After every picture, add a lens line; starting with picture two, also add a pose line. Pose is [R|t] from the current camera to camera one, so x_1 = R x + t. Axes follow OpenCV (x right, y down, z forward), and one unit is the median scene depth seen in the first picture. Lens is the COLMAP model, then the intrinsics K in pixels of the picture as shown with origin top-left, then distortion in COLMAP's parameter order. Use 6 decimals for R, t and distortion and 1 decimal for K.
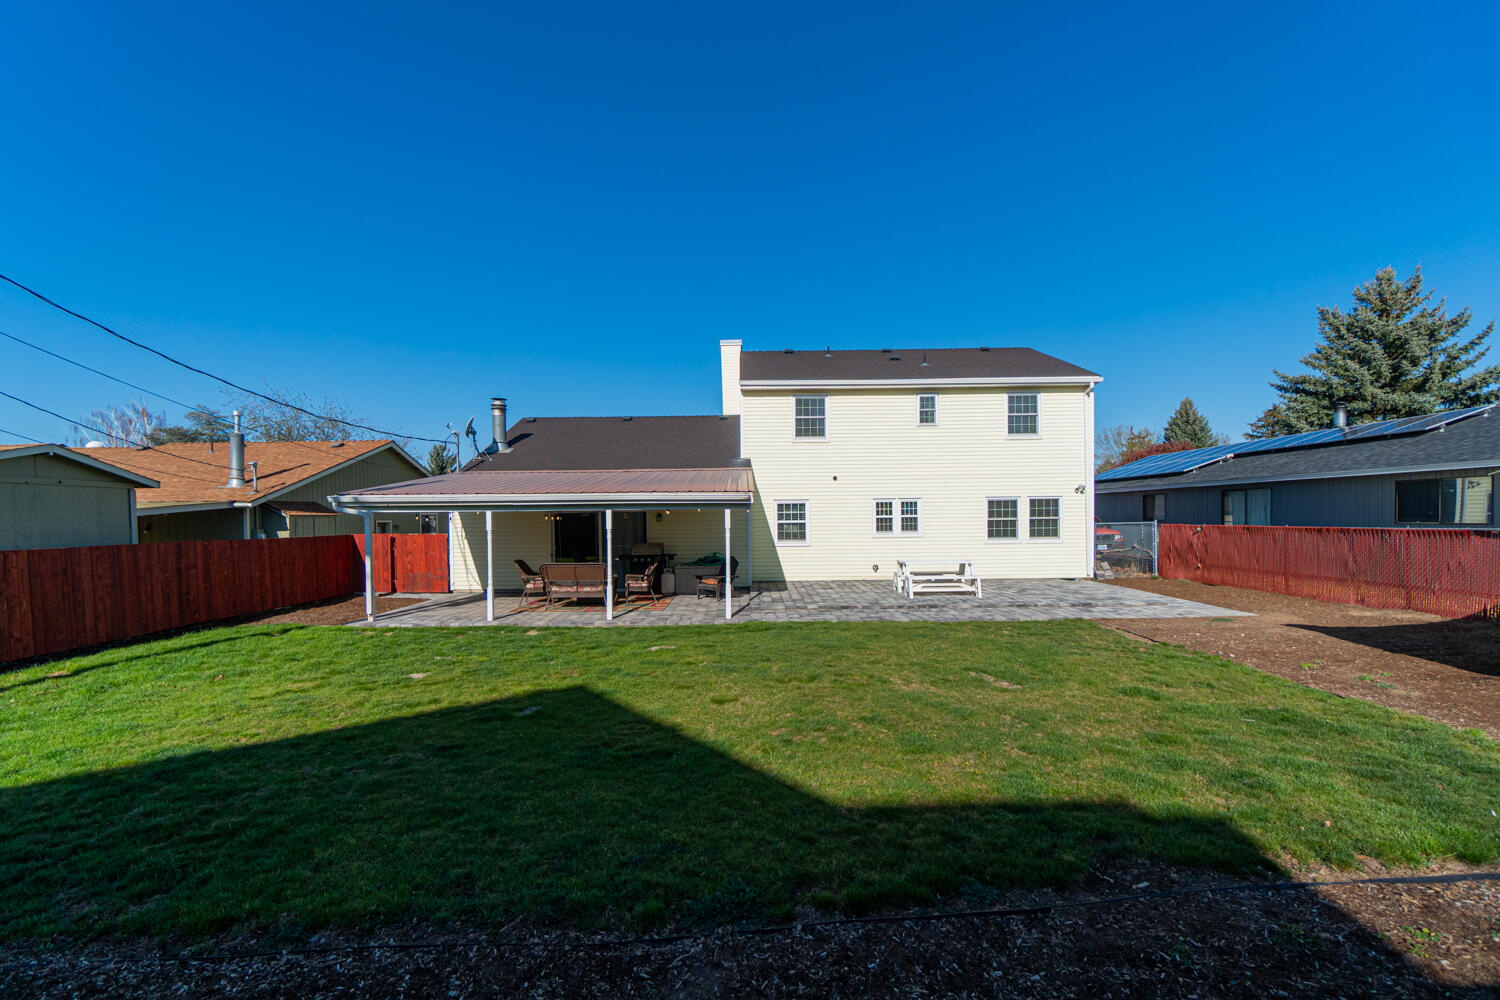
lens RADIAL K [[665.0, 0, 745.5], [0, 665.0, 531.4], [0, 0, 1]] dist [-0.000613, 0.000568]
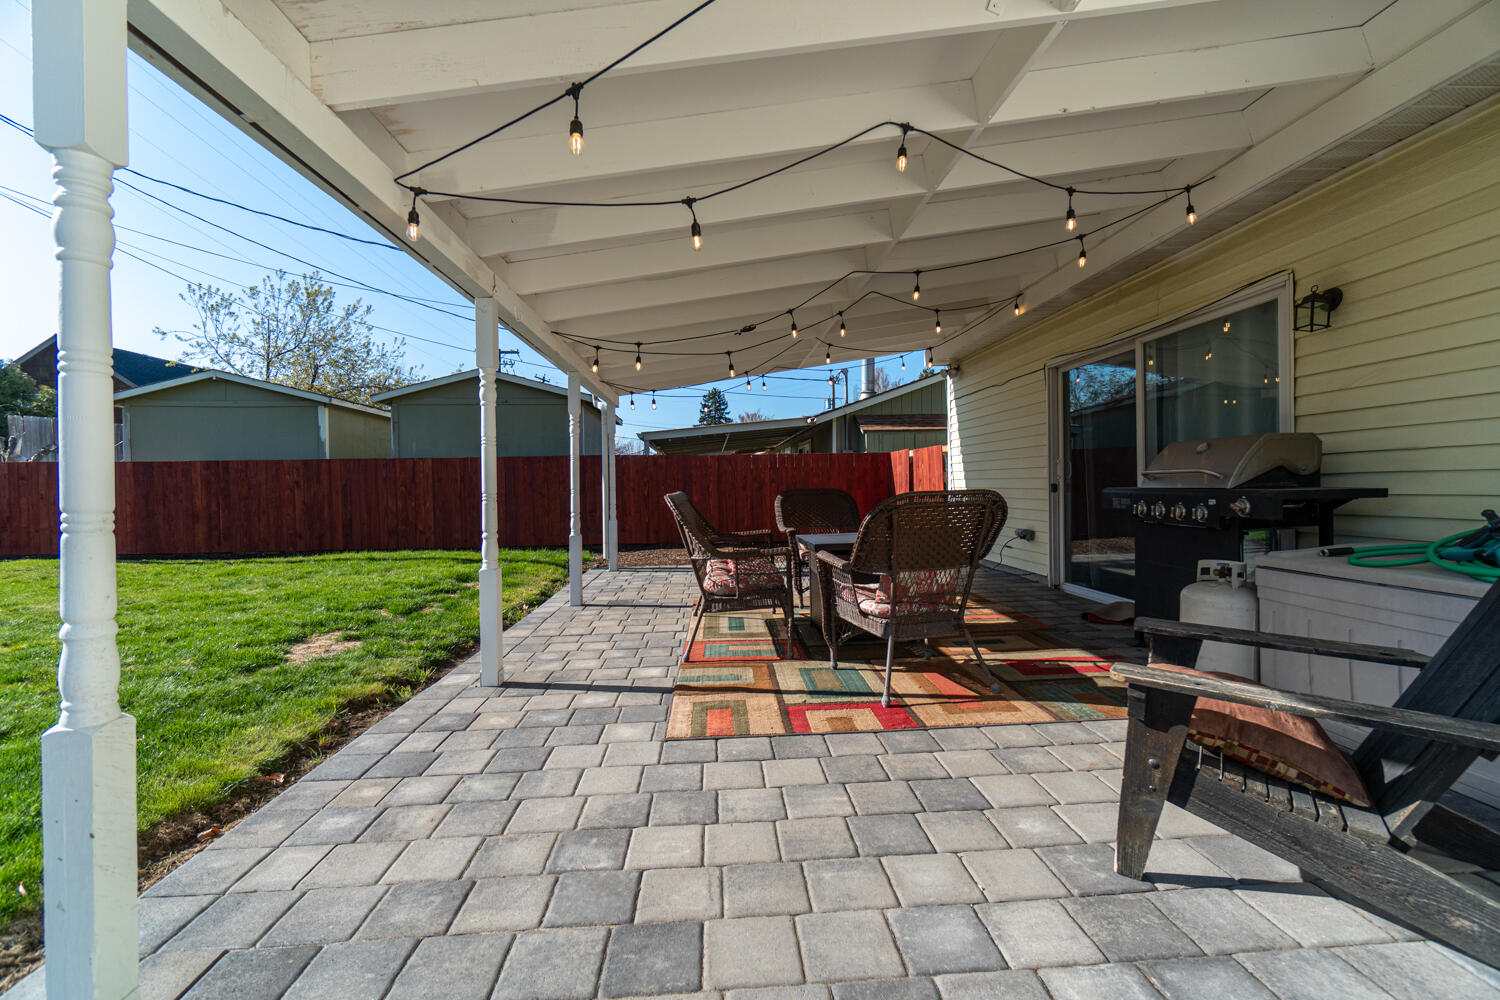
lens RADIAL K [[653.3, 0, 746.0], [0, 653.3, 481.6], [0, 0, 1]] dist [0.002028, 0.000326]
pose [[0.049586, 0.005873, -0.998753, 0.056336], [-0.006351, 0.999964, 0.005565, 0.029274], [0.998750, 0.006067, 0.049622, 0.757588]]
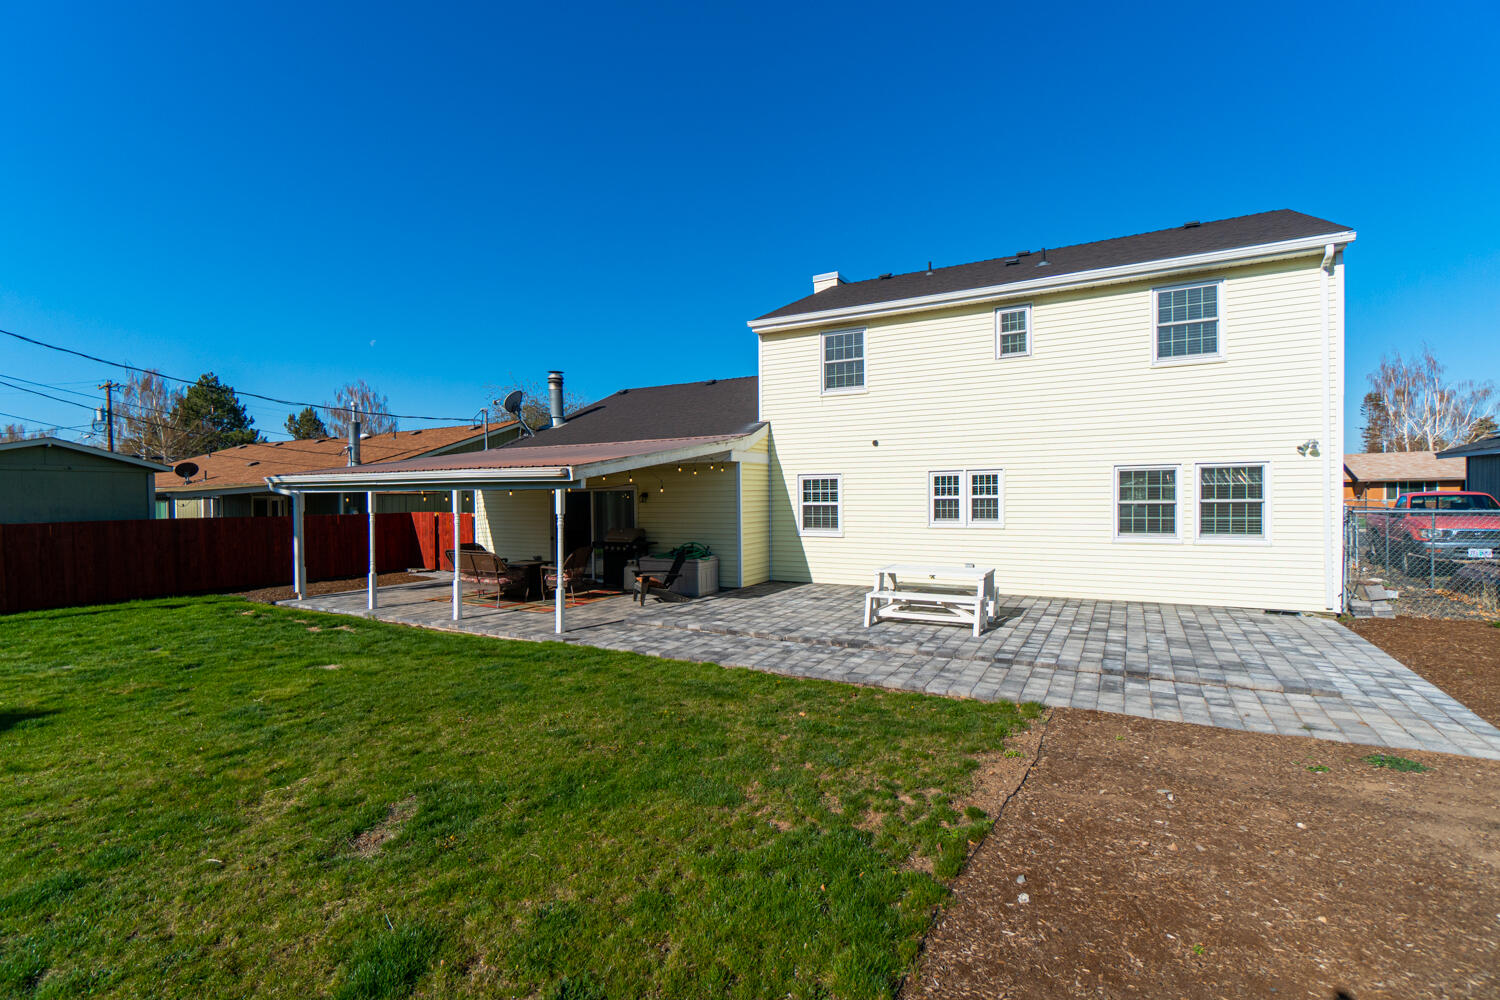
lens RADIAL K [[688.5, 0, 755.9], [0, 688.5, 506.9], [0, 0, 1]] dist [-0.002703, 0.000029]
pose [[0.872943, 0.010558, -0.487708, 0.383620], [-0.010890, 0.999938, 0.002156, -0.011673], [0.487701, 0.003429, 0.873004, 0.293337]]
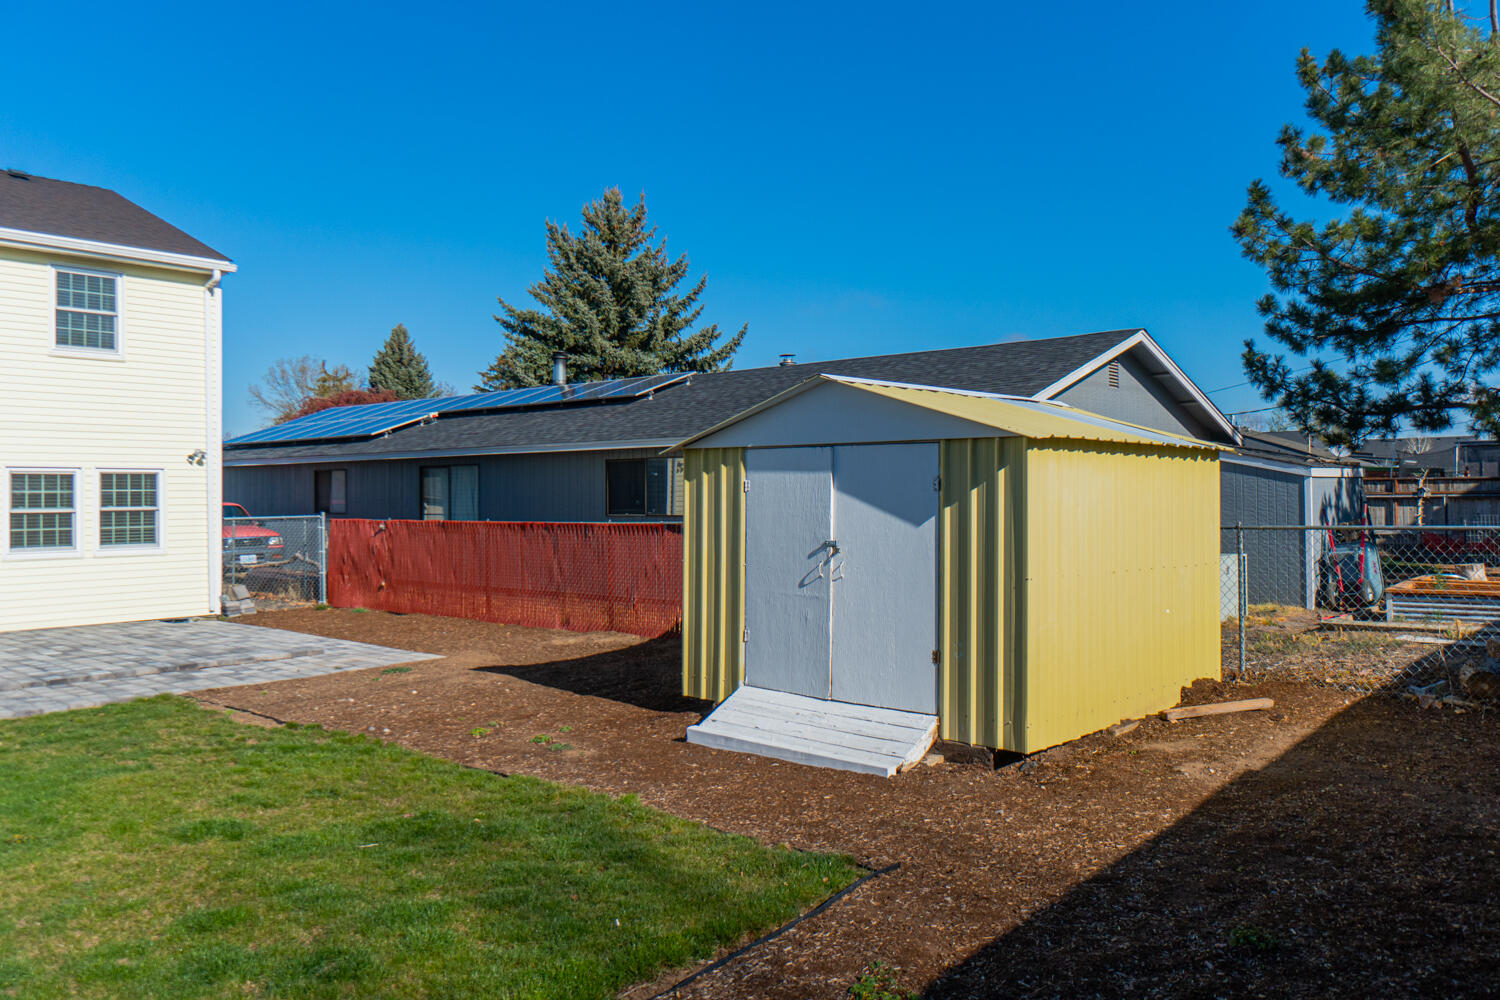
lens RADIAL K [[1167.7, 0, 742.9], [0, 1167.7, 481.6], [0, 0, 1]] dist [0.001998, 0.002806]
pose [[0.649673, 0.017302, 0.760017, 0.055490], [0.015289, 0.999241, -0.035818, -0.000841], [-0.760060, 0.034890, 0.648916, 0.014764]]
